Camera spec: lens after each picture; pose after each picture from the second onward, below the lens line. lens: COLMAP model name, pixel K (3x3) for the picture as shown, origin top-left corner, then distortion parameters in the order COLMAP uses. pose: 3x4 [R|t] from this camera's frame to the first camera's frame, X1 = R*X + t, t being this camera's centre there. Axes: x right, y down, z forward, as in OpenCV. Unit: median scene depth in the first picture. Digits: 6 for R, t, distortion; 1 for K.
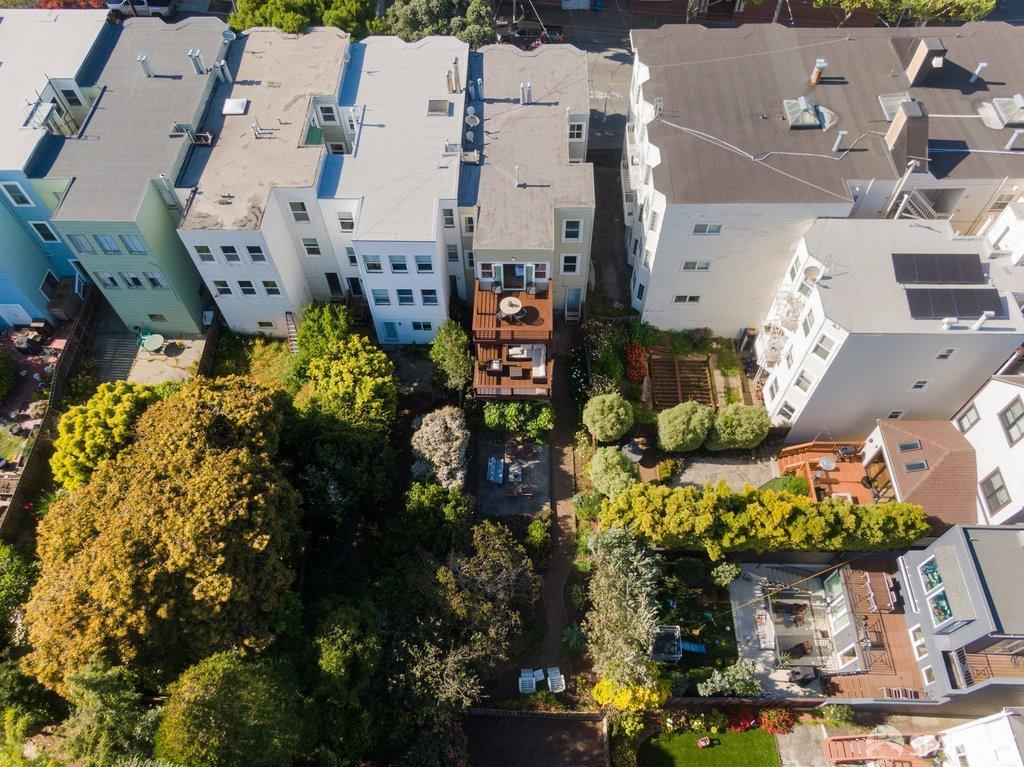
lens RADIAL K [[732.6, 0, 512.0], [0, 732.6, 383.5], [0, 0, 1]] dist [0.006810, -0.003724]
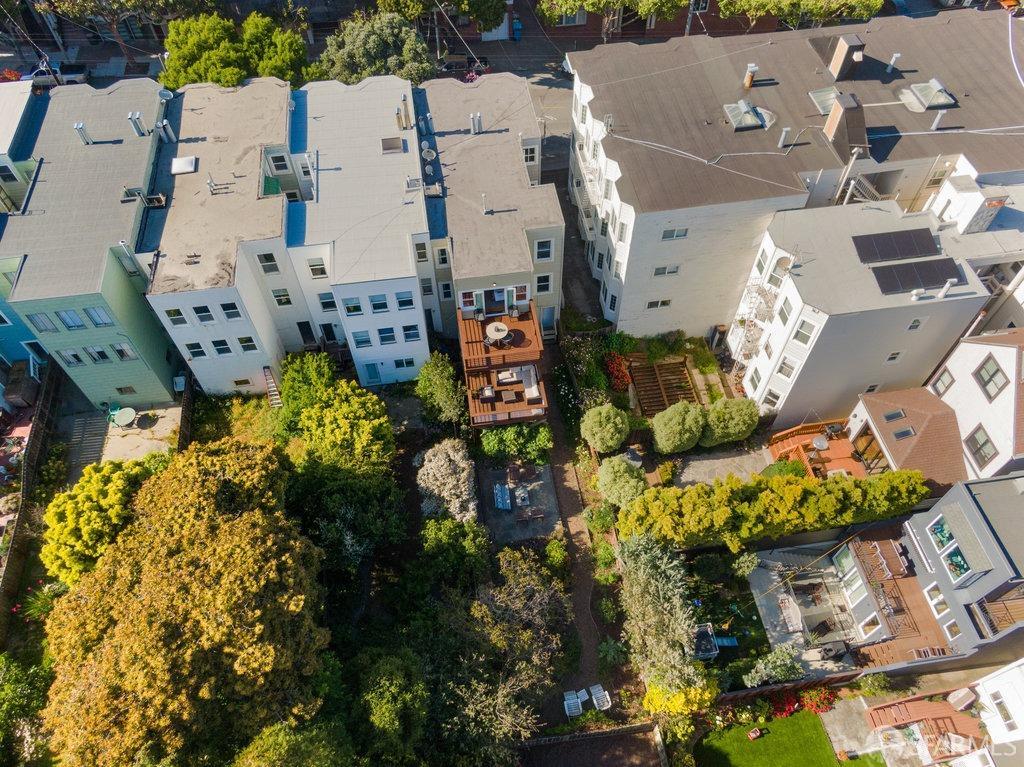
lens RADIAL K [[732.6, 0, 512.0], [0, 732.6, 383.5], [0, 0, 1]] dist [0.006810, -0.003724]
pose [[0.986766, -0.131343, 0.095089, -0.086921], [0.134977, 0.990305, -0.032820, 0.000674], [-0.089857, 0.045220, 0.994928, 0.004663]]
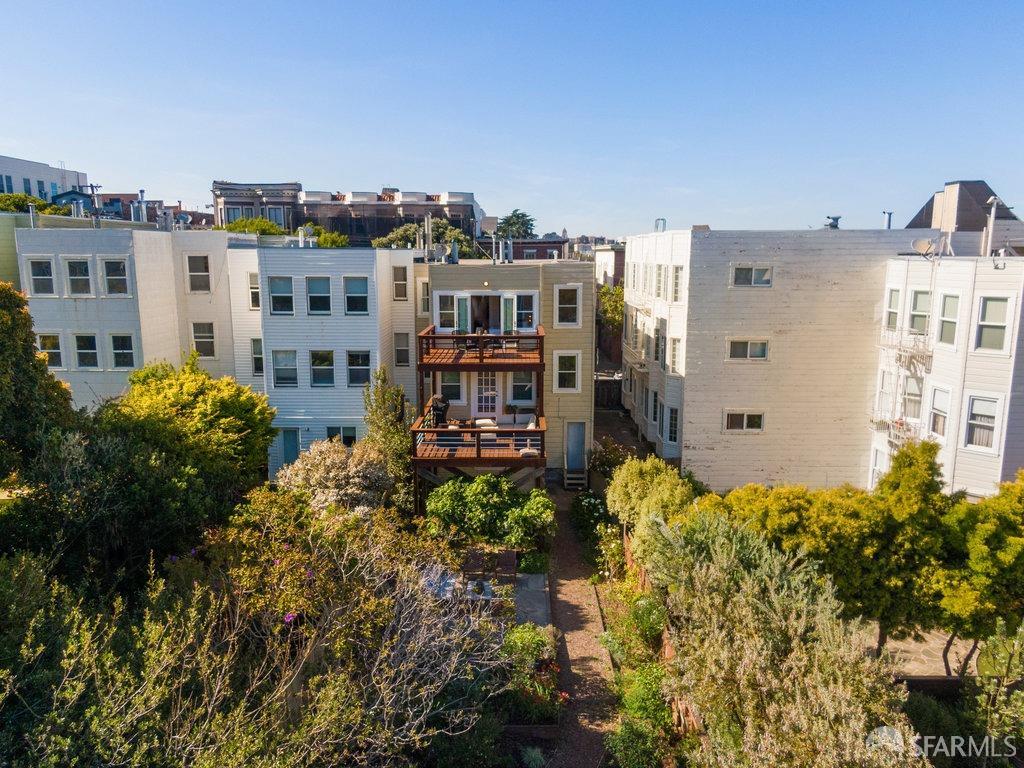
lens RADIAL K [[748.6, 0, 512.0], [0, 748.6, 384.0], [0, 0, 1]] dist [-0.001090, -0.002571]
pose [[0.999829, 0.013832, 0.012262, 0.019256], [-0.000624, 0.688234, -0.725489, 0.407768], [-0.018474, 0.725357, 0.688125, 0.577355]]
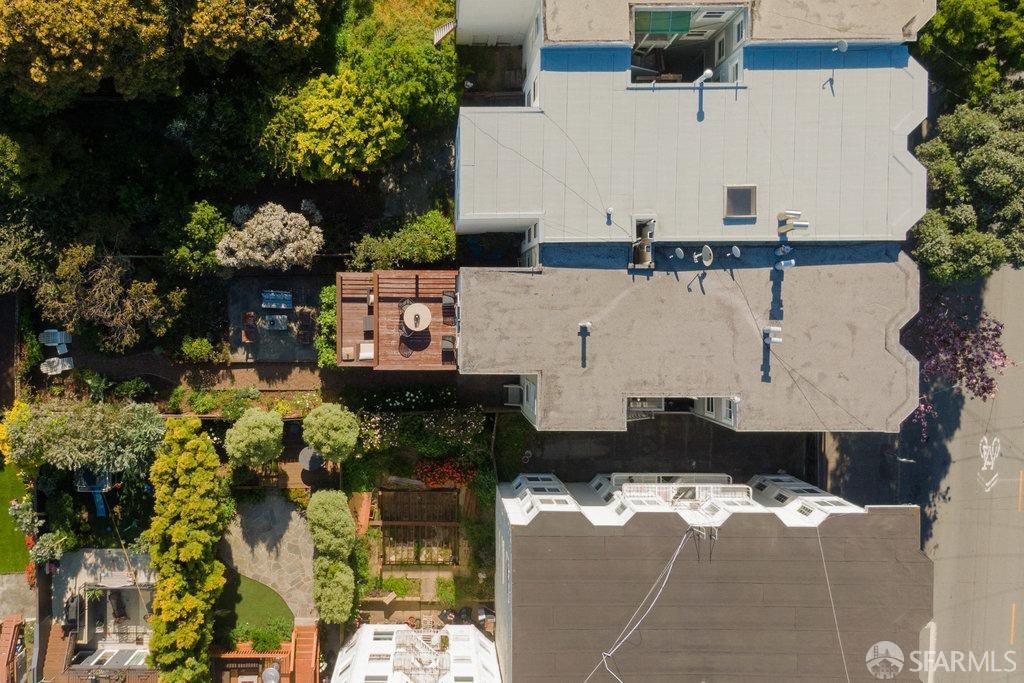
lens RADIAL K [[1059.3, 0, 454.2], [0, 1059.3, 339.3], [0, 0, 1]] dist [0.001681, 0.001505]
pose [[0.020136, 0.998789, 0.044889, -0.028351], [-0.835521, -0.007848, 0.549403, -0.772981], [0.549090, -0.048568, 0.834351, 0.072312]]
